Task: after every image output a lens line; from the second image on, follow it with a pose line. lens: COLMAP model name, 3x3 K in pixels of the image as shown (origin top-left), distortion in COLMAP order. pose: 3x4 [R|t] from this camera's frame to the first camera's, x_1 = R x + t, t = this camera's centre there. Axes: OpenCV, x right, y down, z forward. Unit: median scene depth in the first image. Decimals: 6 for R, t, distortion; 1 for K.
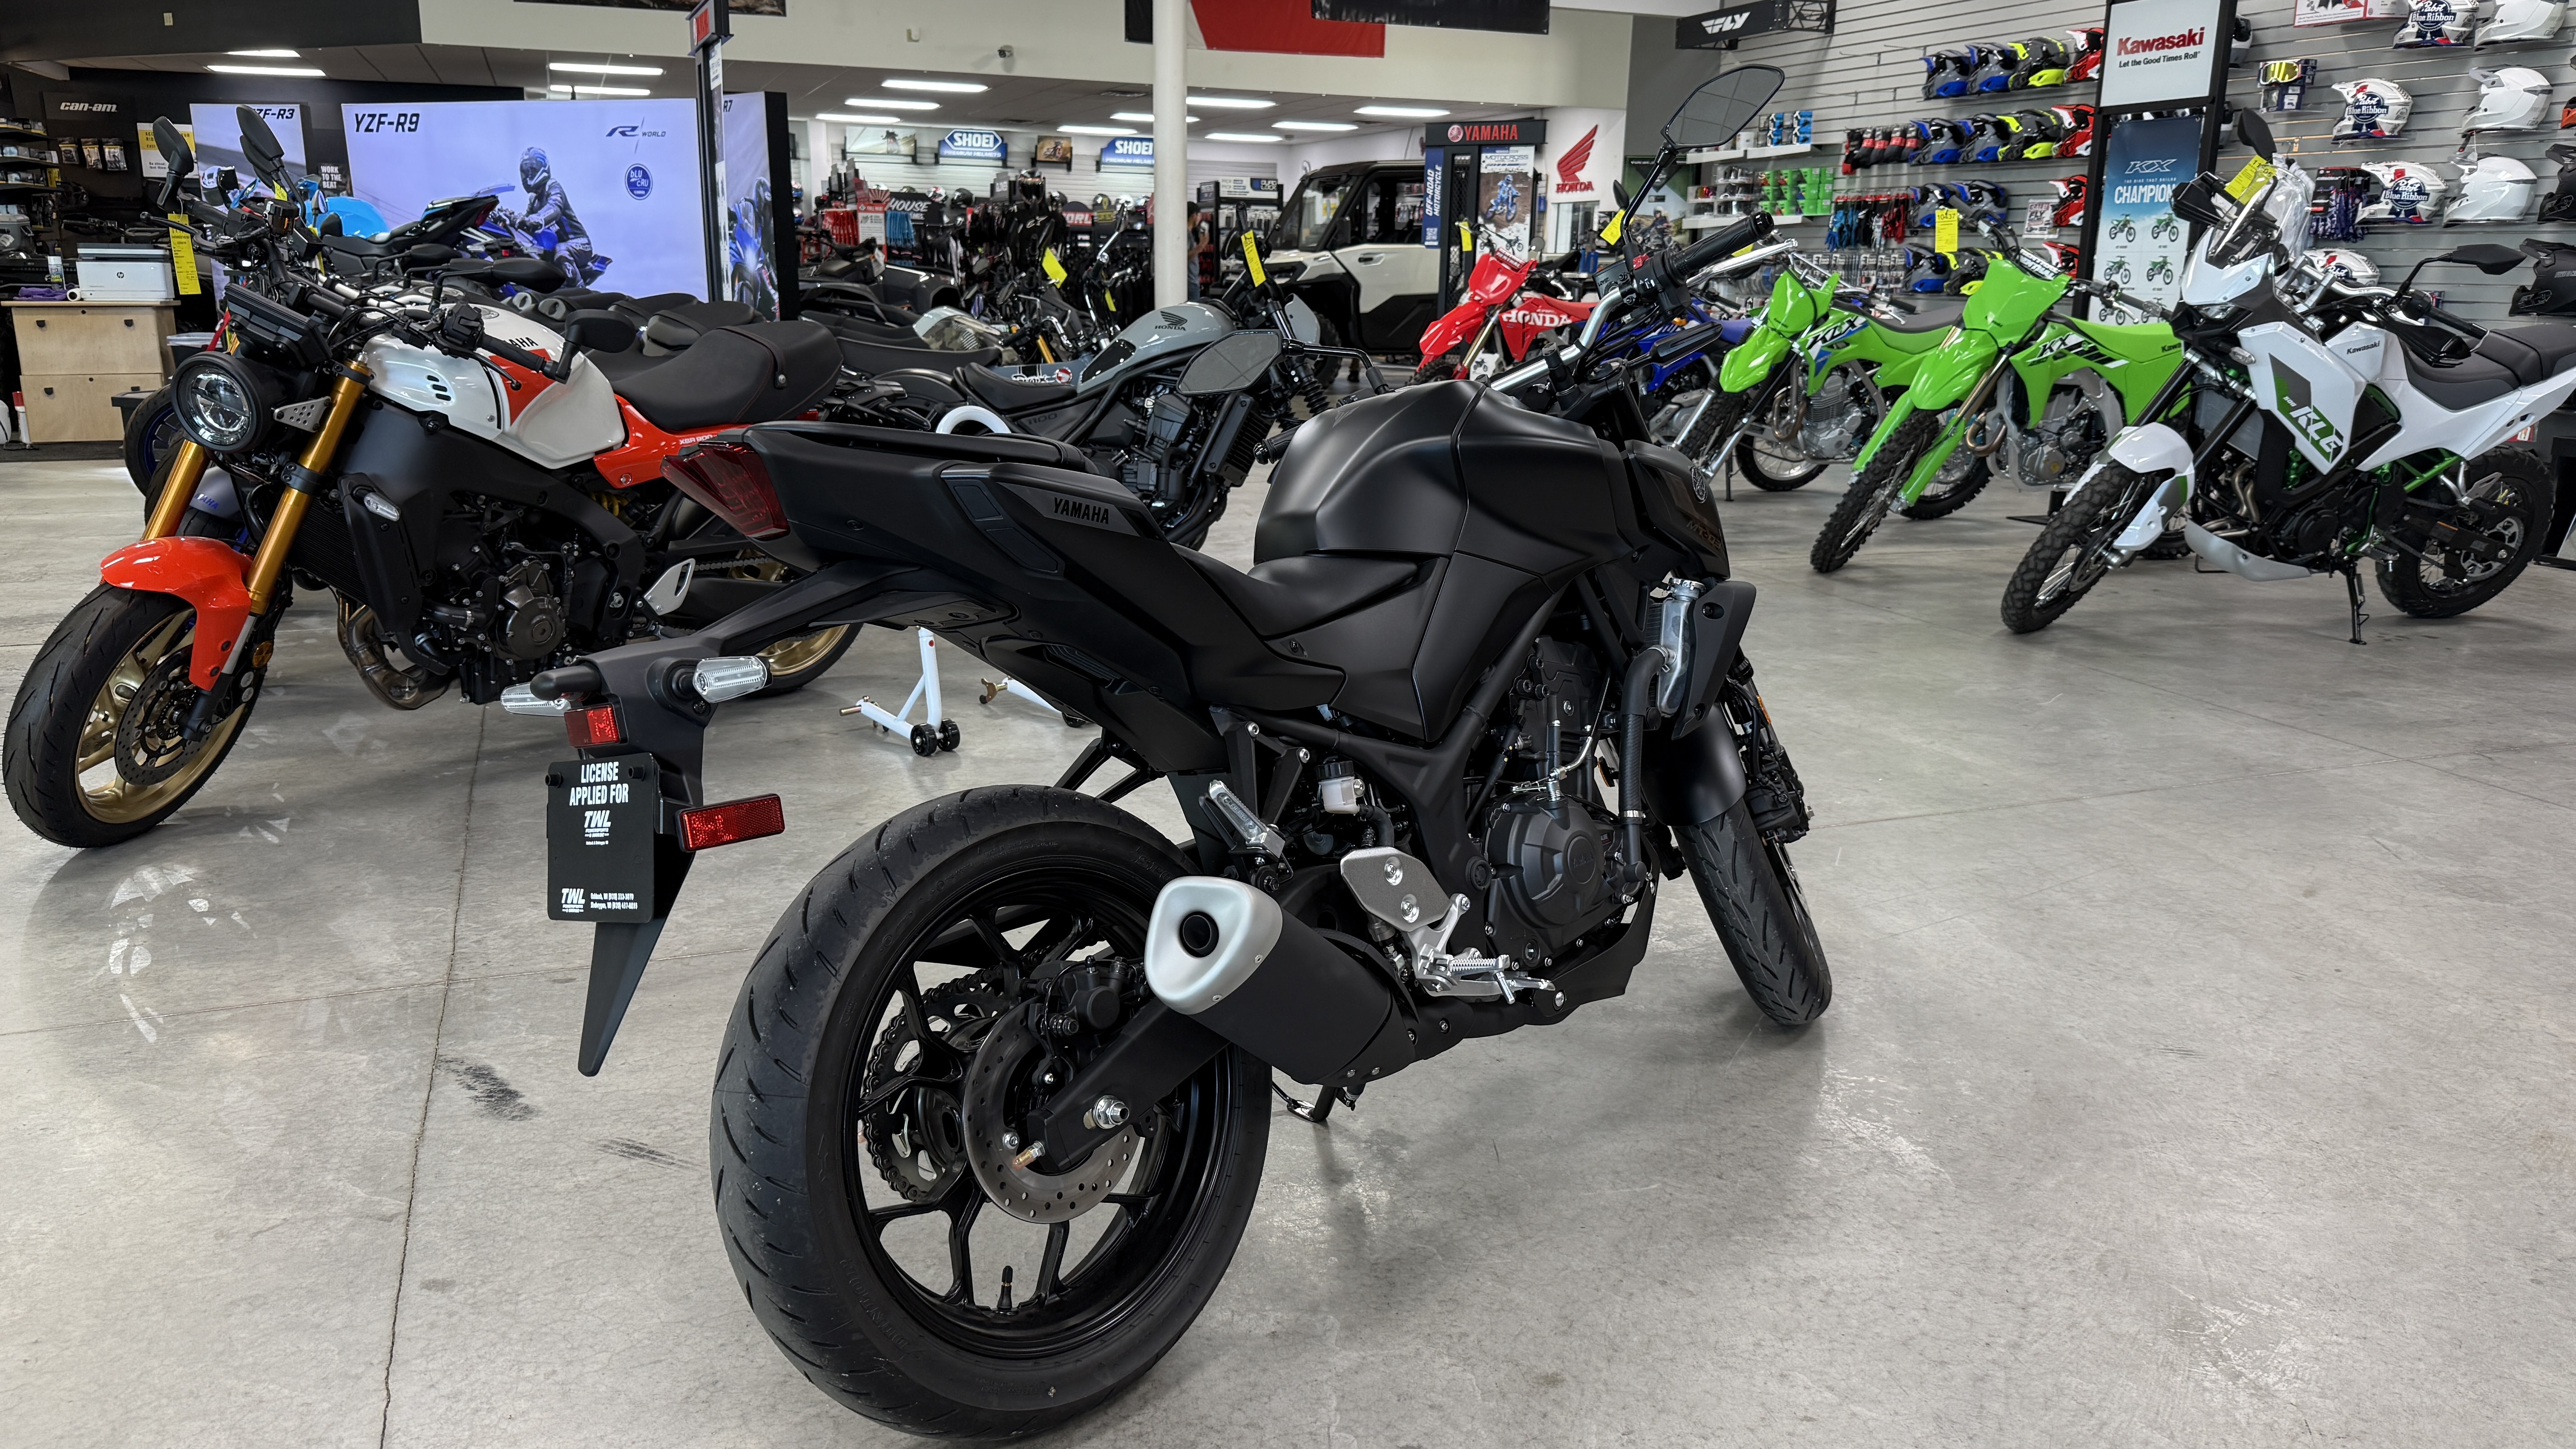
lens RADIAL K [[1753.6, 0, 1288.0], [0, 1753.6, 724.5], [0, 0, 1]] dist [0.118518, -0.194252]
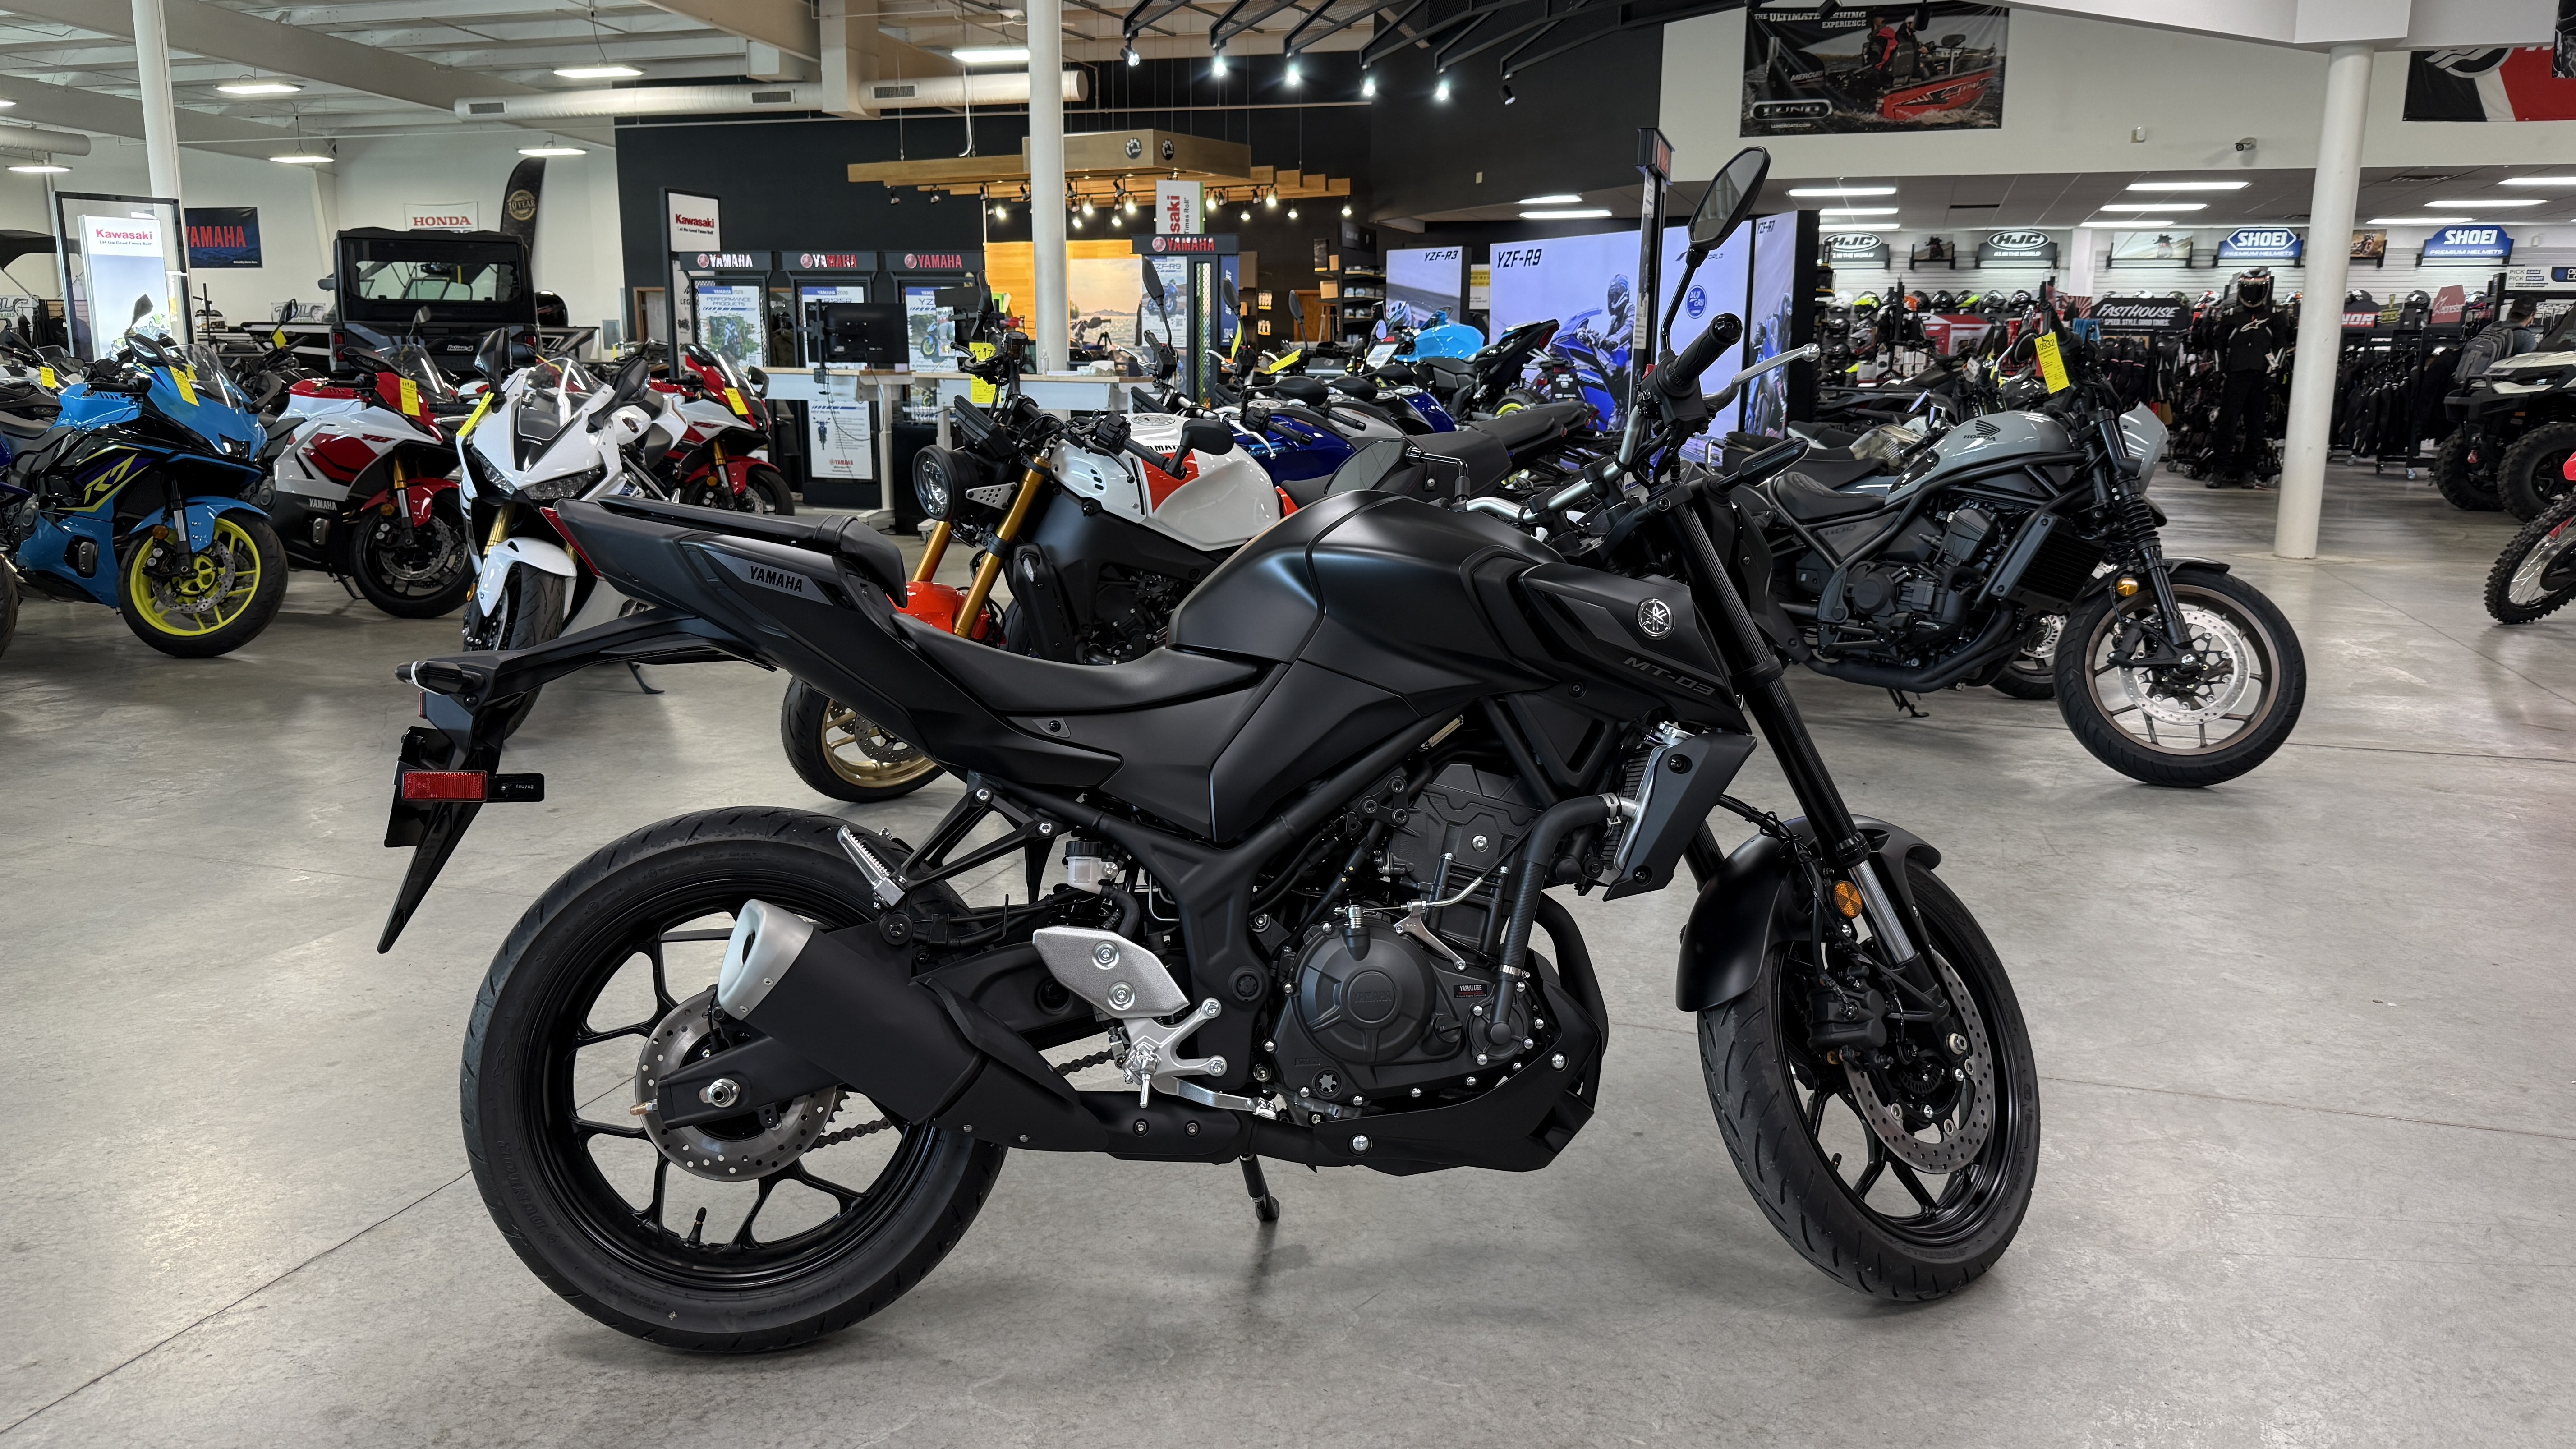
lens RADIAL K [[1788.5, 0, 1364.3], [0, 1788.5, 732.1], [0, 0, 1]] dist [0.030636, -0.054257]
pose [[0.788396, 0.114067, -0.604500, 0.257555], [-0.148674, 0.988859, -0.007309, -0.019417], [0.596932, 0.095636, 0.796572, 0.080888]]
